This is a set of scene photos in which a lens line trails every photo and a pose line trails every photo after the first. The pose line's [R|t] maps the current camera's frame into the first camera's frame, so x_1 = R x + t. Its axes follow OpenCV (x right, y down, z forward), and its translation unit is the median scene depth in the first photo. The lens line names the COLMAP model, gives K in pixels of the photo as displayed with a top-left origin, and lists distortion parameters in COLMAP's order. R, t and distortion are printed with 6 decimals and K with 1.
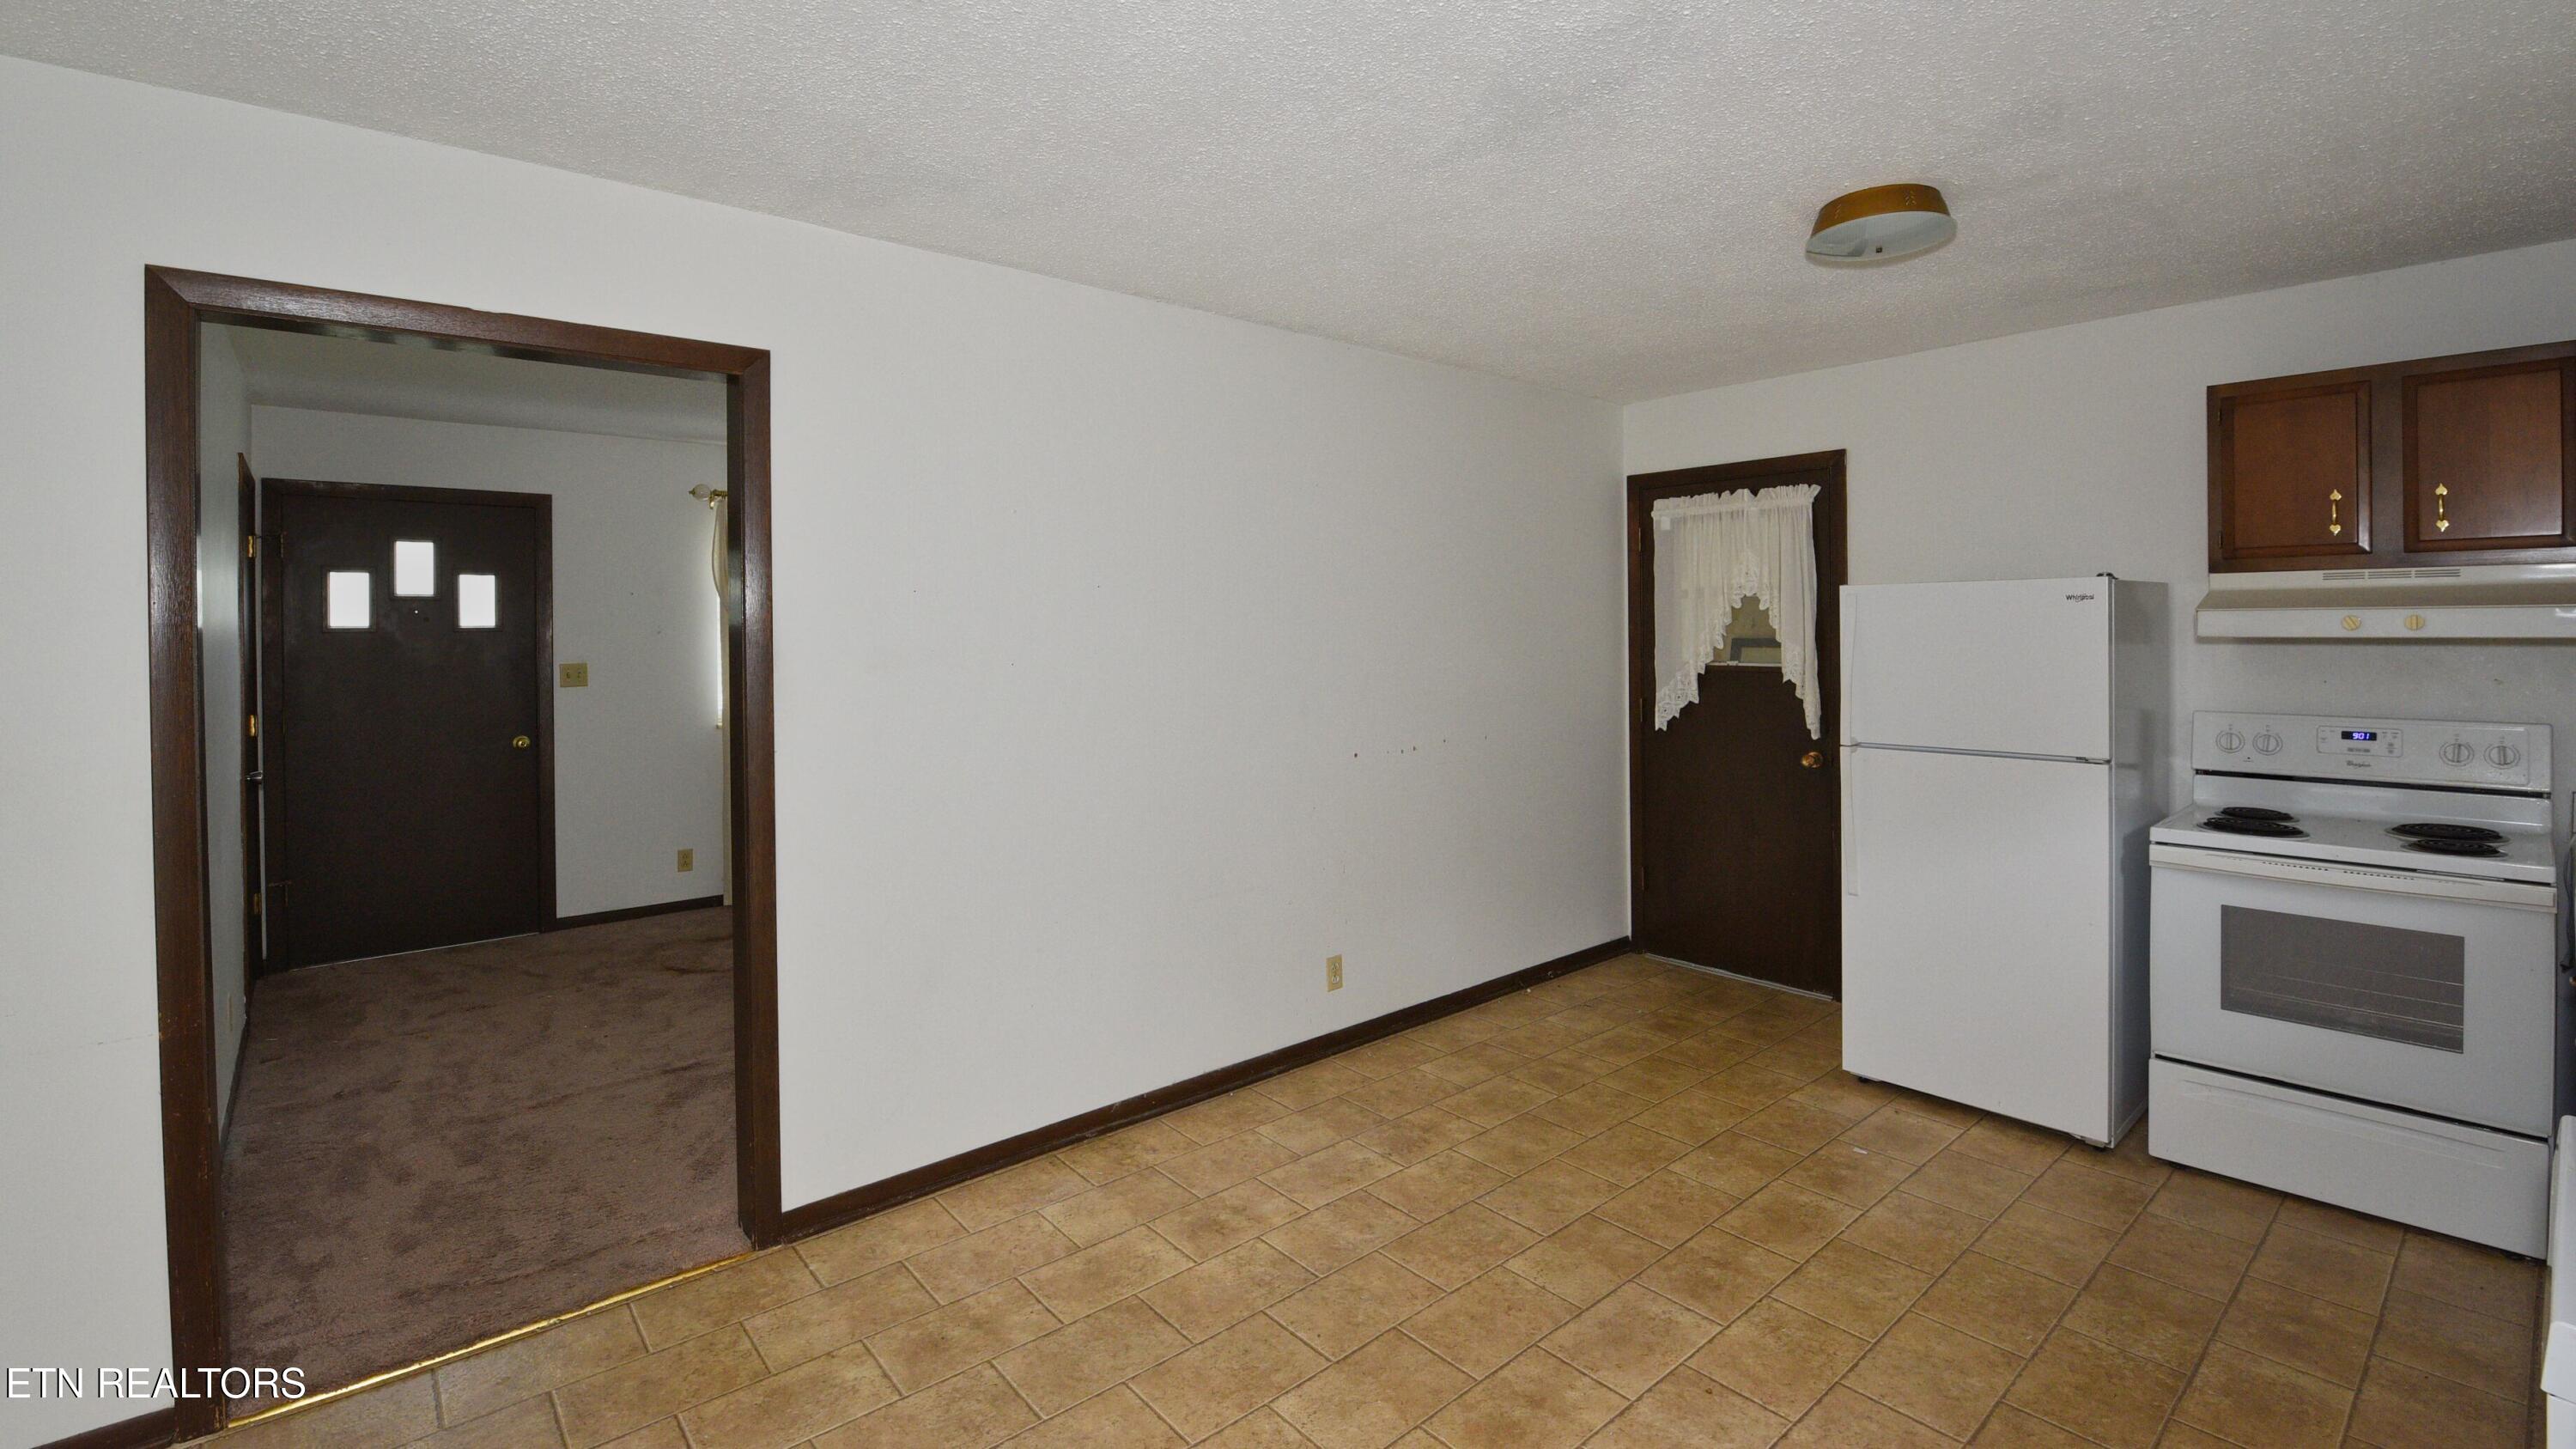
lens RADIAL K [[1143.9, 0, 1290.1], [0, 1143.9, 640.2], [0, 0, 1]] dist [0.000598, -0.009376]
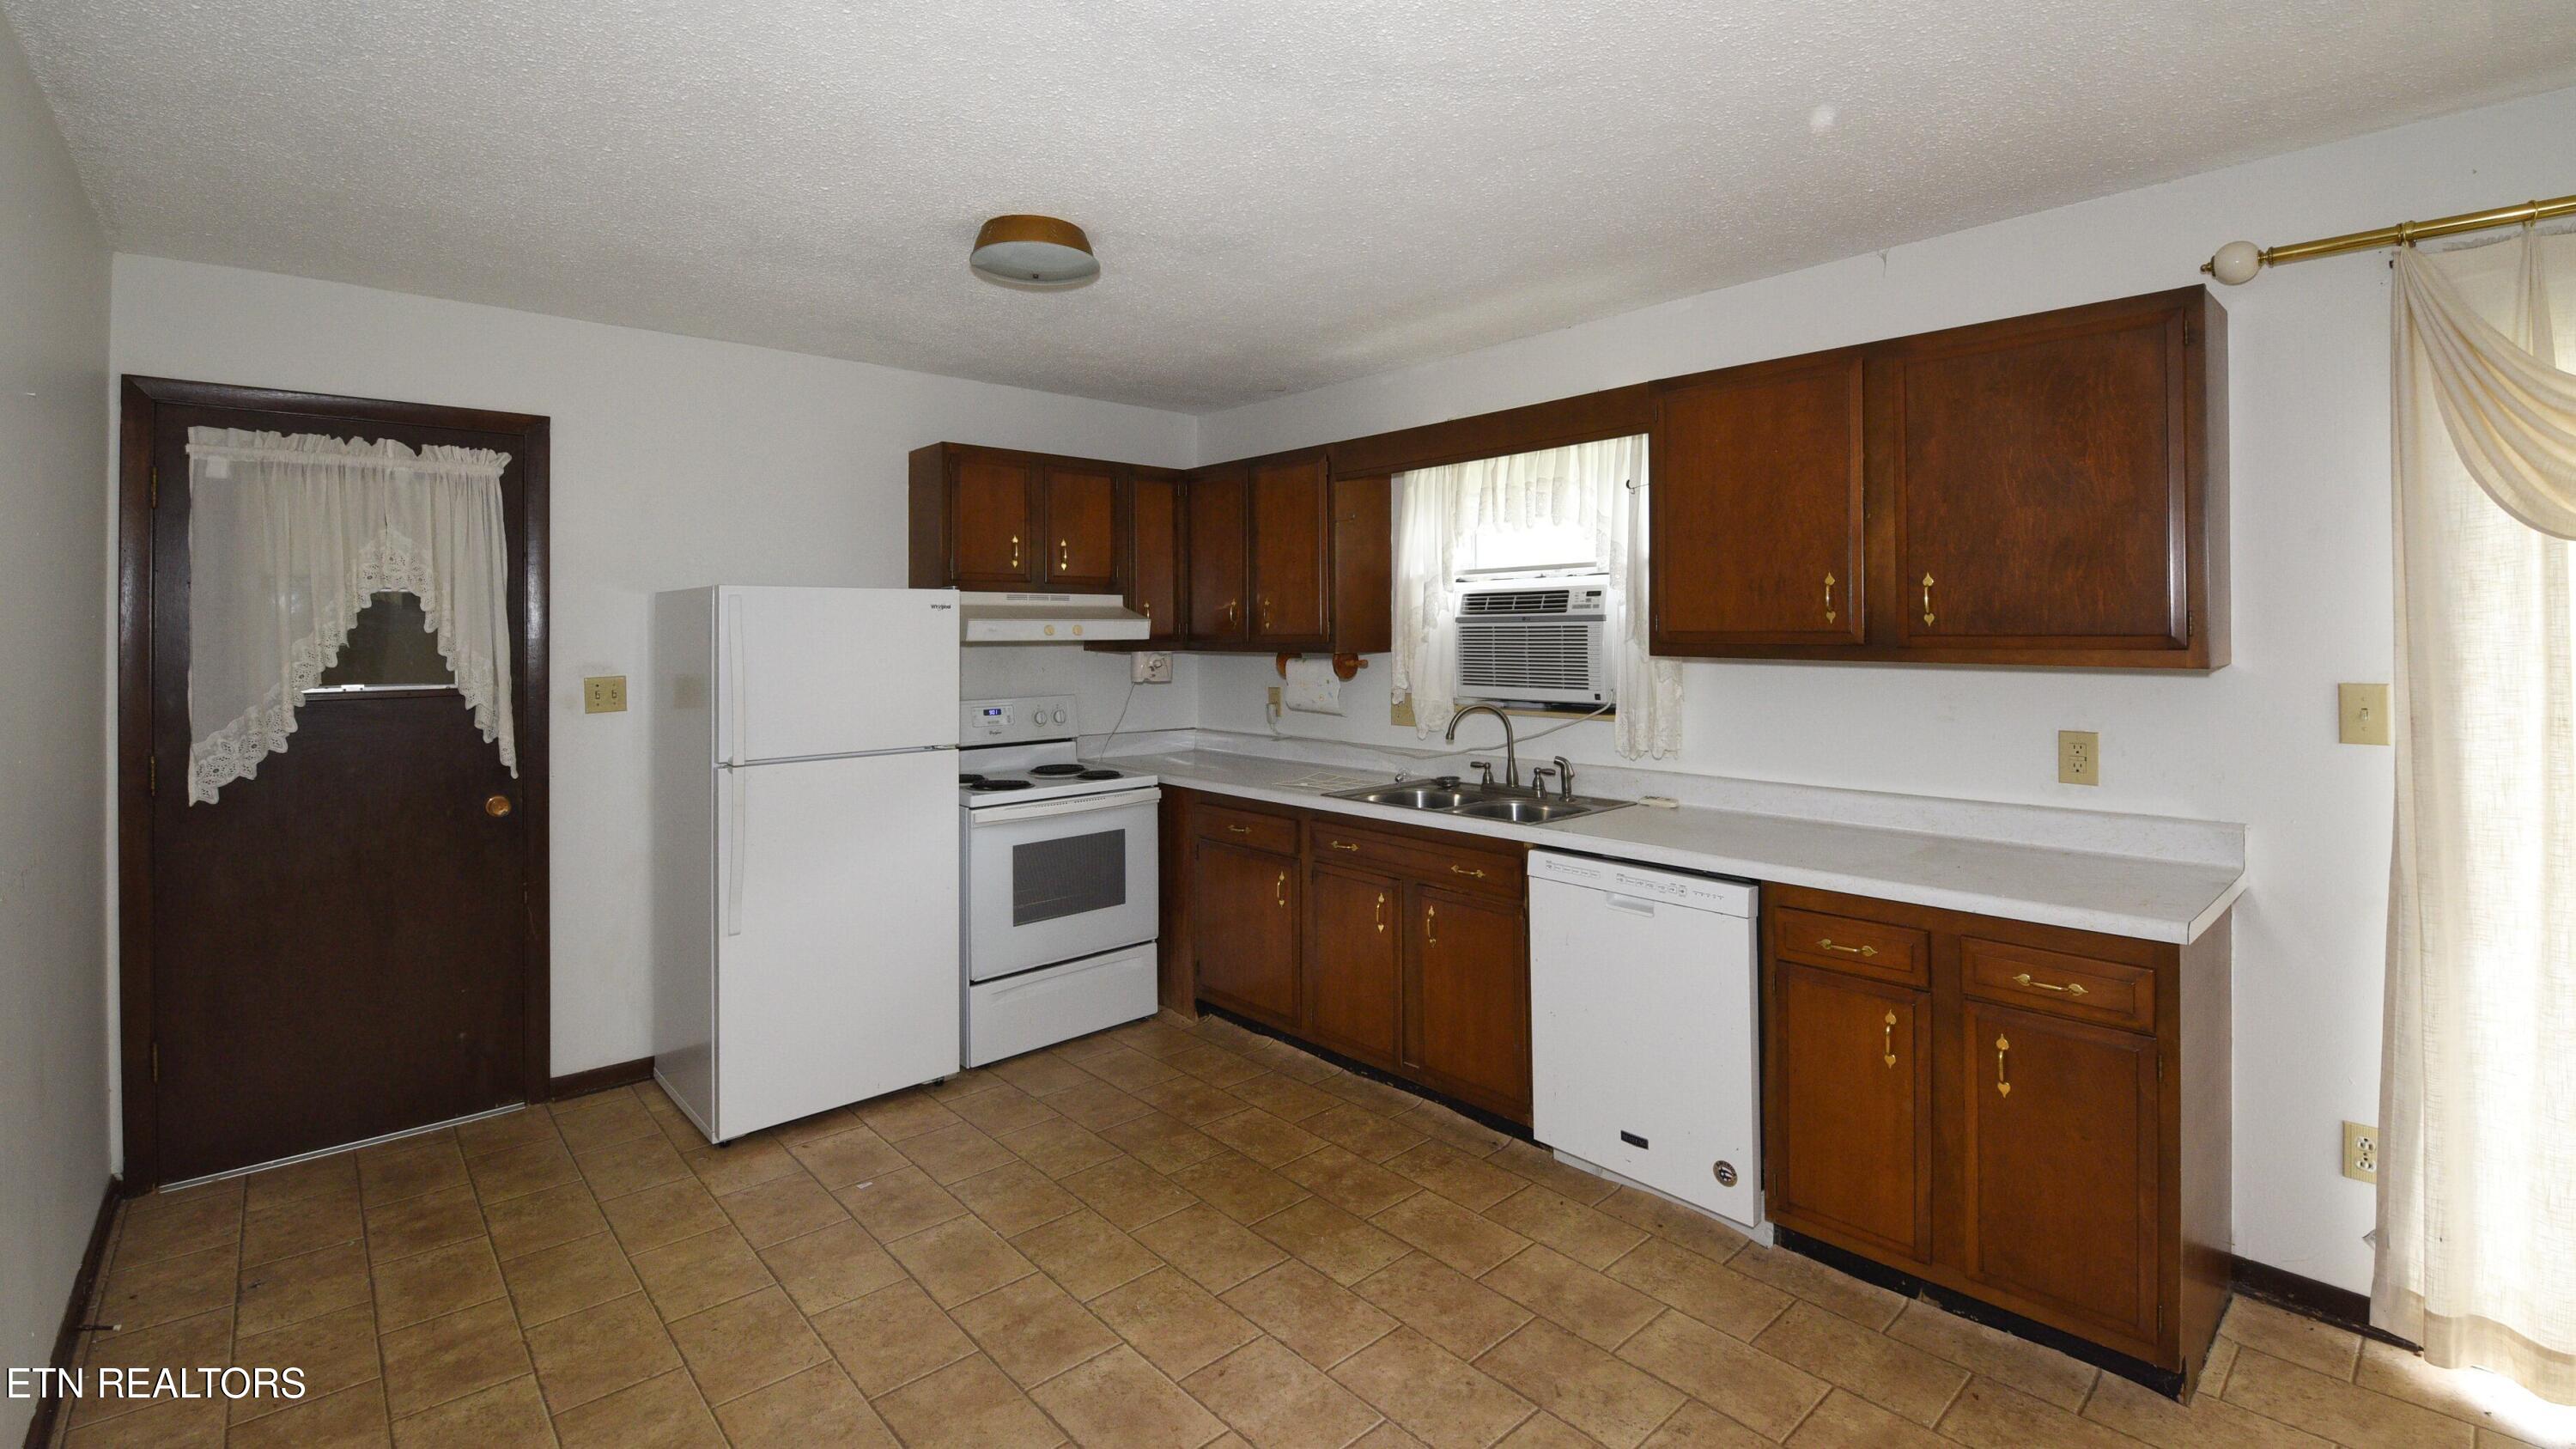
lens RADIAL K [[1105.7, 0, 1338.4], [0, 1105.7, 621.6], [0, 0, 1]] dist [0.000710, -0.009312]
pose [[-0.044085, 0.015802, 0.998903, -0.432353], [0.018015, 0.999725, -0.015020, 0.001192], [-0.998865, 0.017333, -0.044358, 0.630489]]
